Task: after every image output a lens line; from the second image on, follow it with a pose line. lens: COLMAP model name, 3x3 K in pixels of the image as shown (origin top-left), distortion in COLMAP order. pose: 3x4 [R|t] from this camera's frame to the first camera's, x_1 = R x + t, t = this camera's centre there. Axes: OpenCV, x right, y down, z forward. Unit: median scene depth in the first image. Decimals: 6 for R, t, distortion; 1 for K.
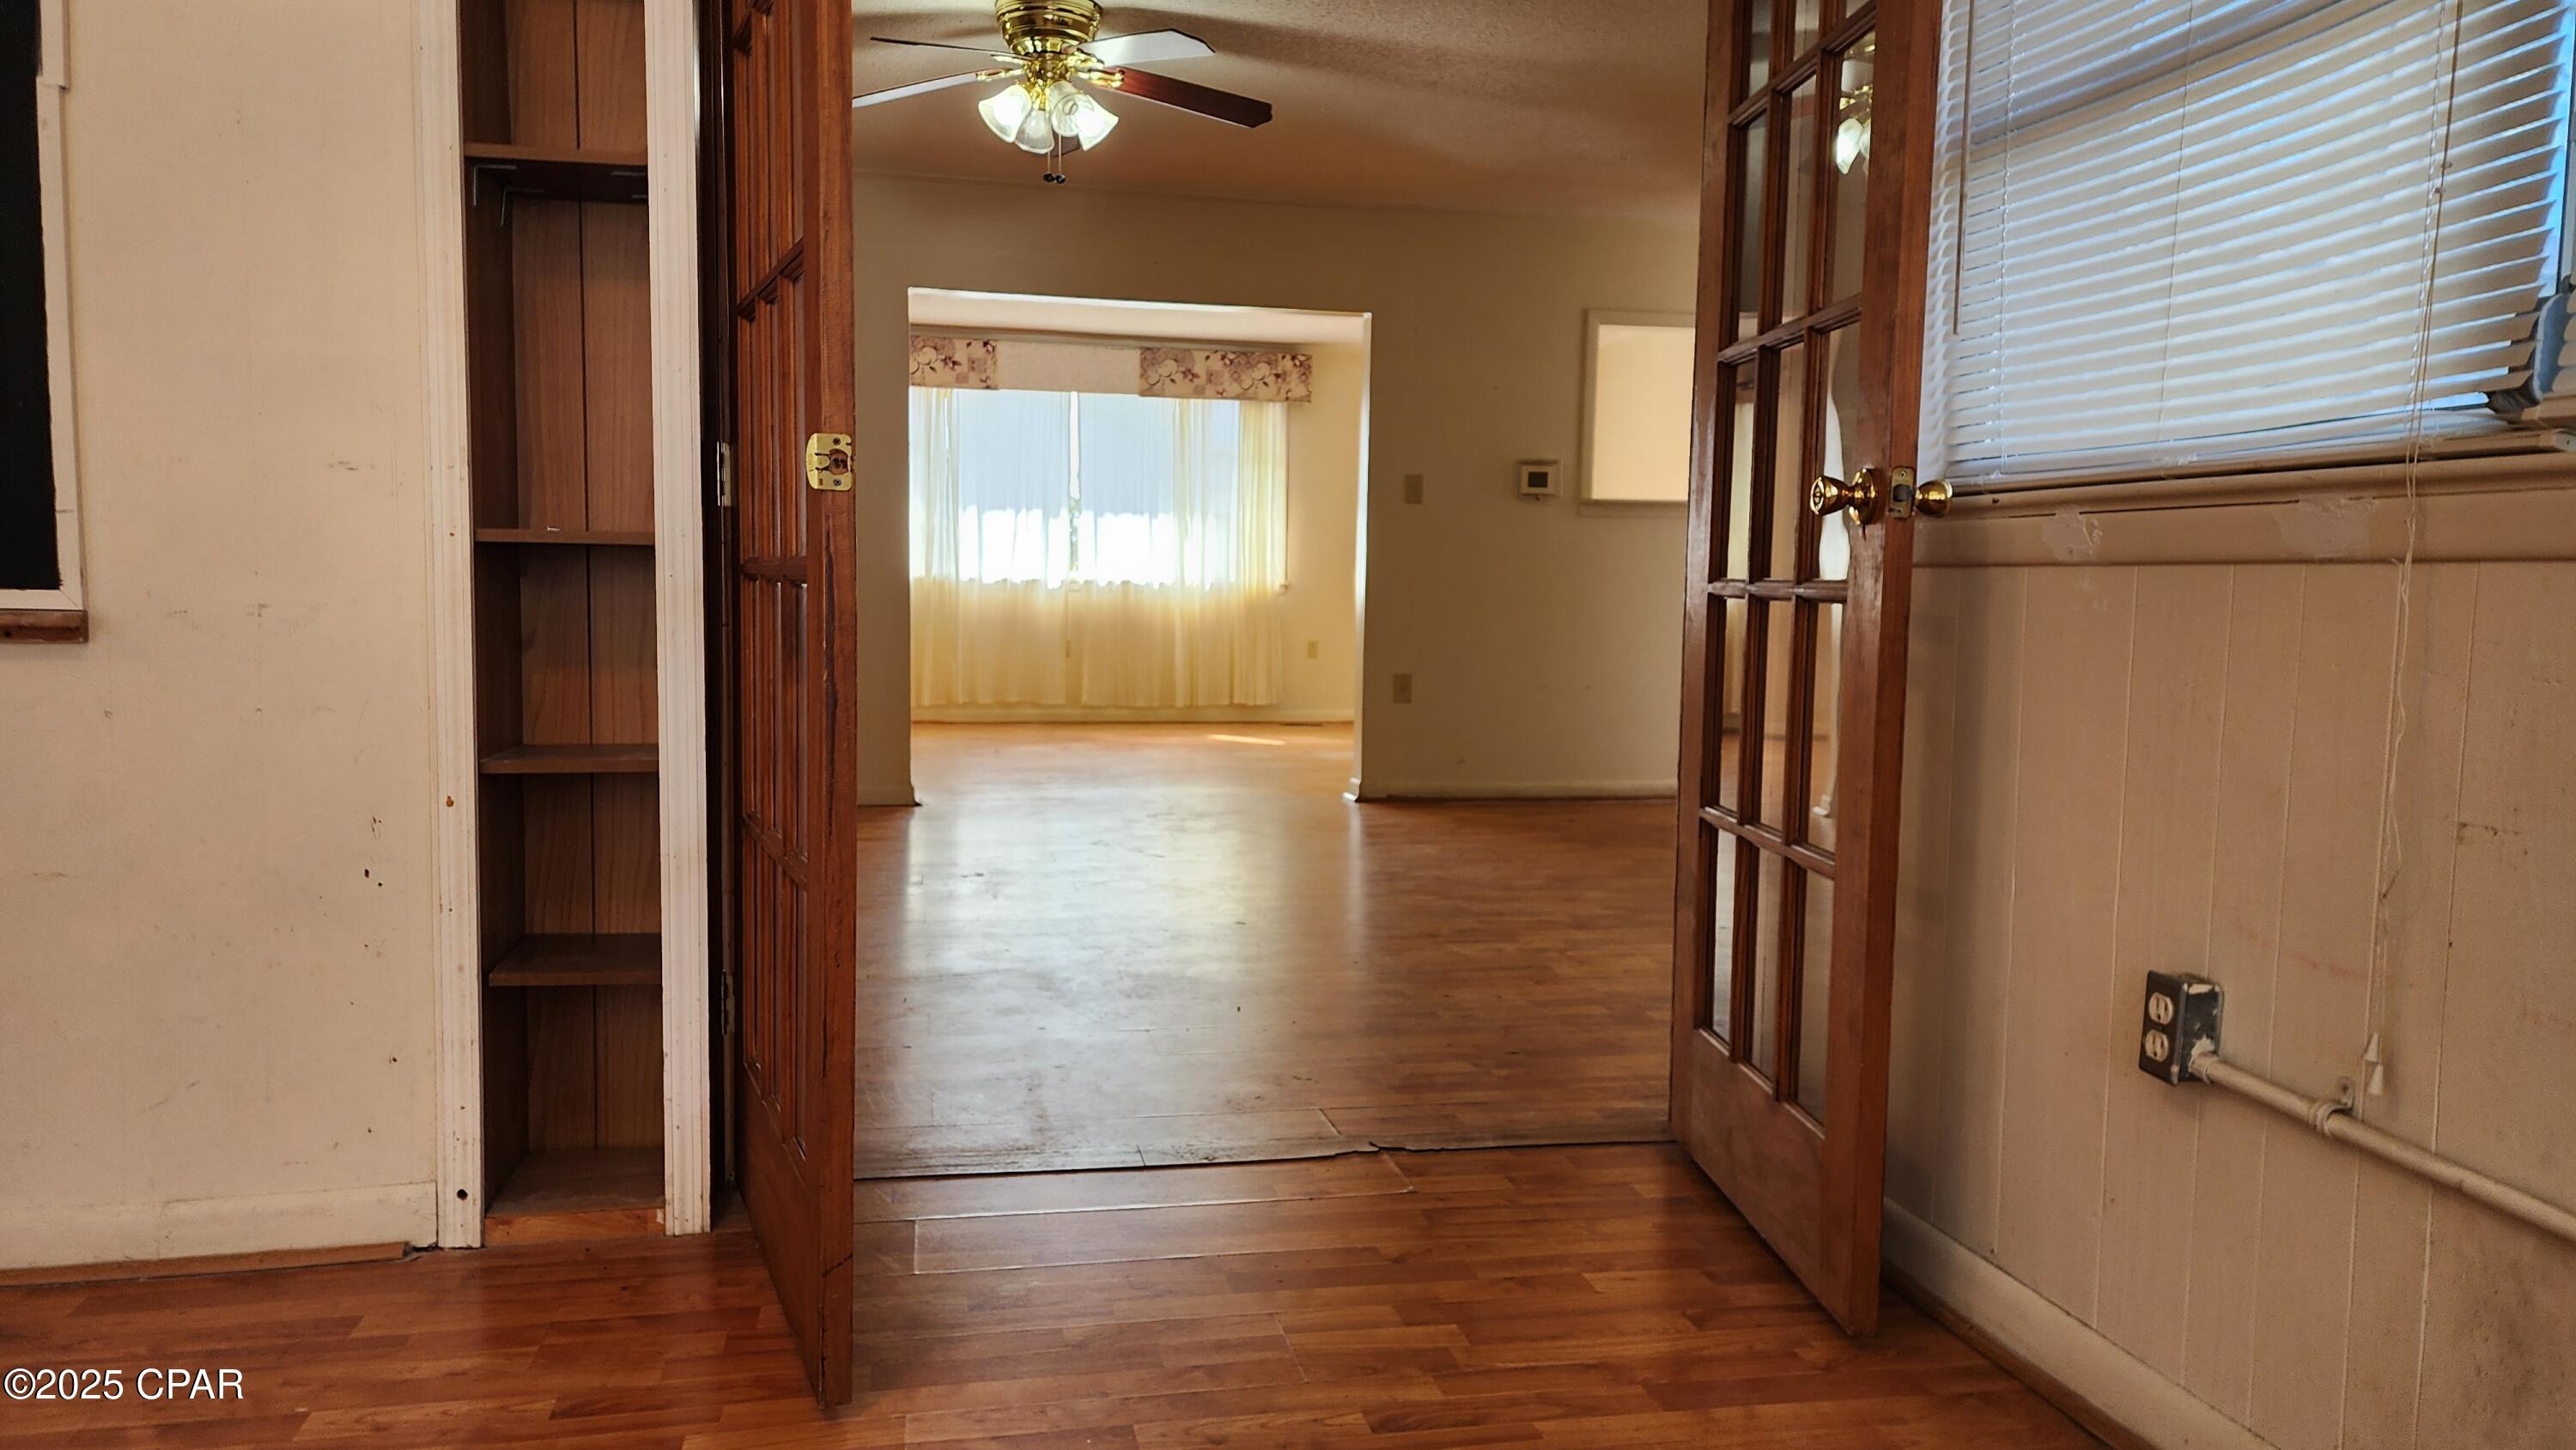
lens RADIAL K [[1771.9, 0, 1296.3], [0, 1771.9, 729.6], [0, 0, 1]] dist [0.039248, -0.007890]
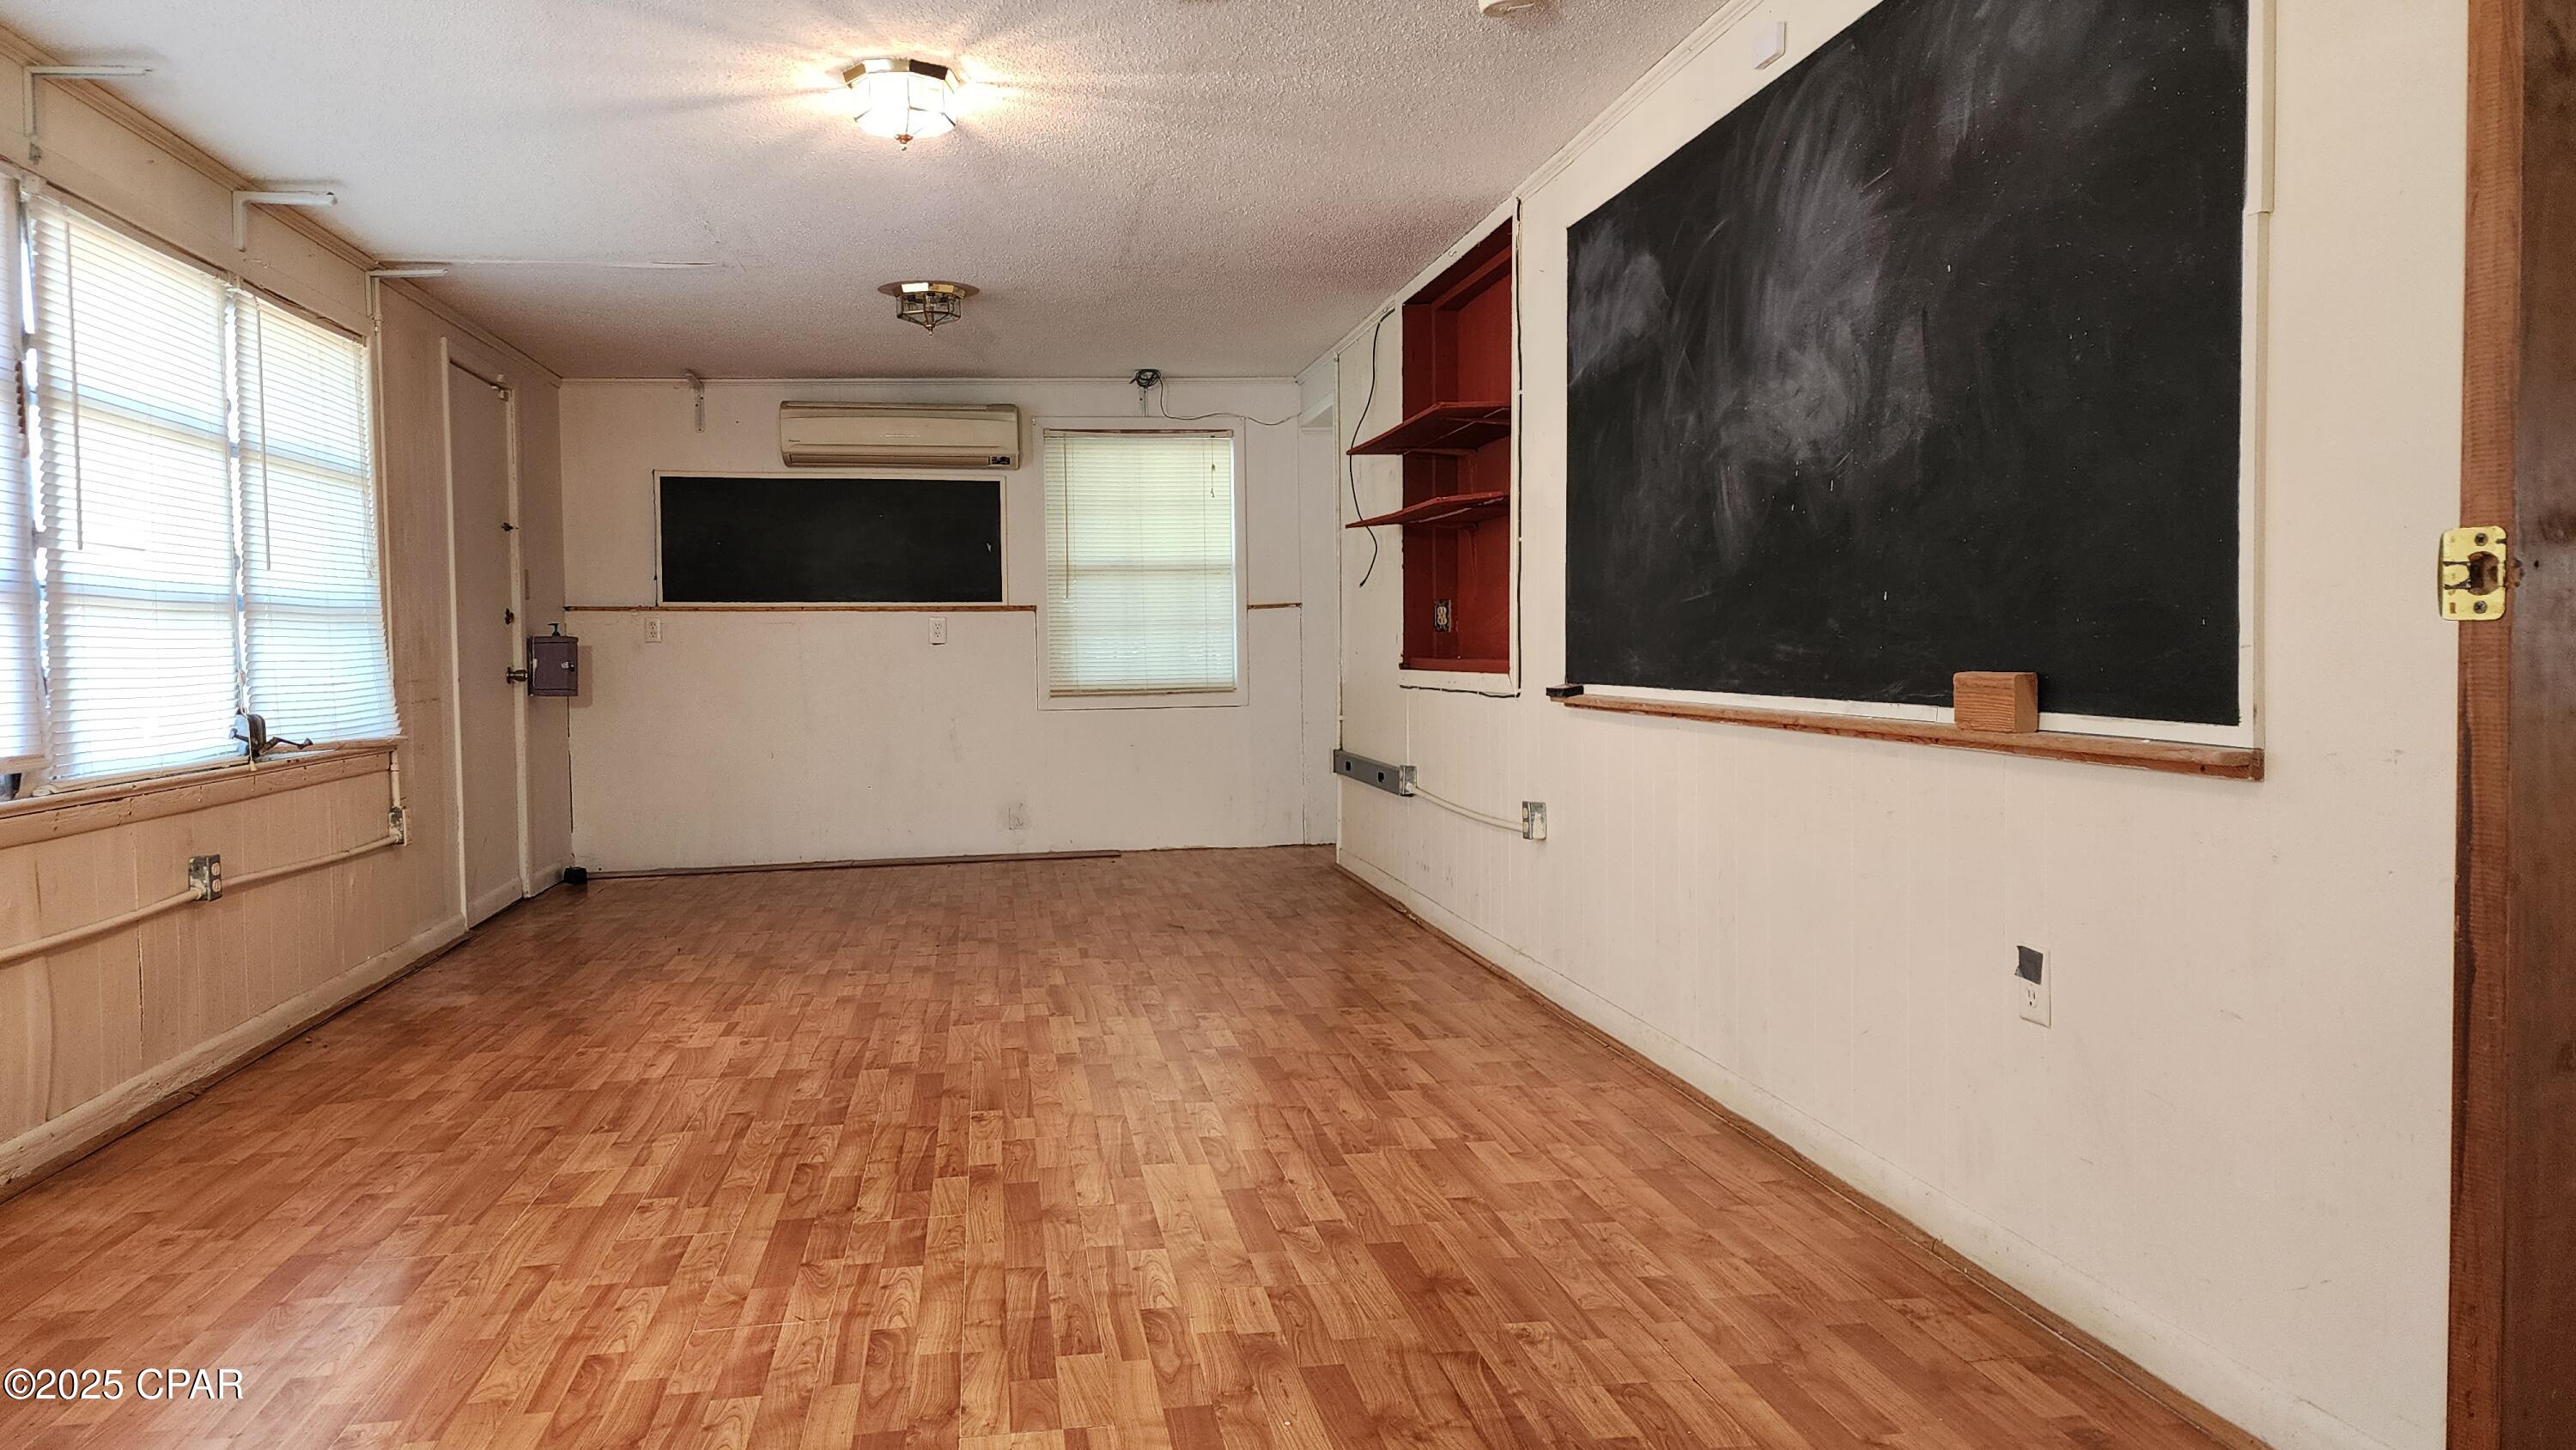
lens RADIAL K [[1771.9, 0, 1297.4], [0, 1771.9, 723.5], [0, 0, 1]] dist [0.039248, -0.007890]
pose [[-0.006765, 0.032348, -0.999454, 0.293576], [-0.070622, 0.996966, 0.032745, -0.076291], [0.997480, 0.070805, -0.004460, 0.505673]]
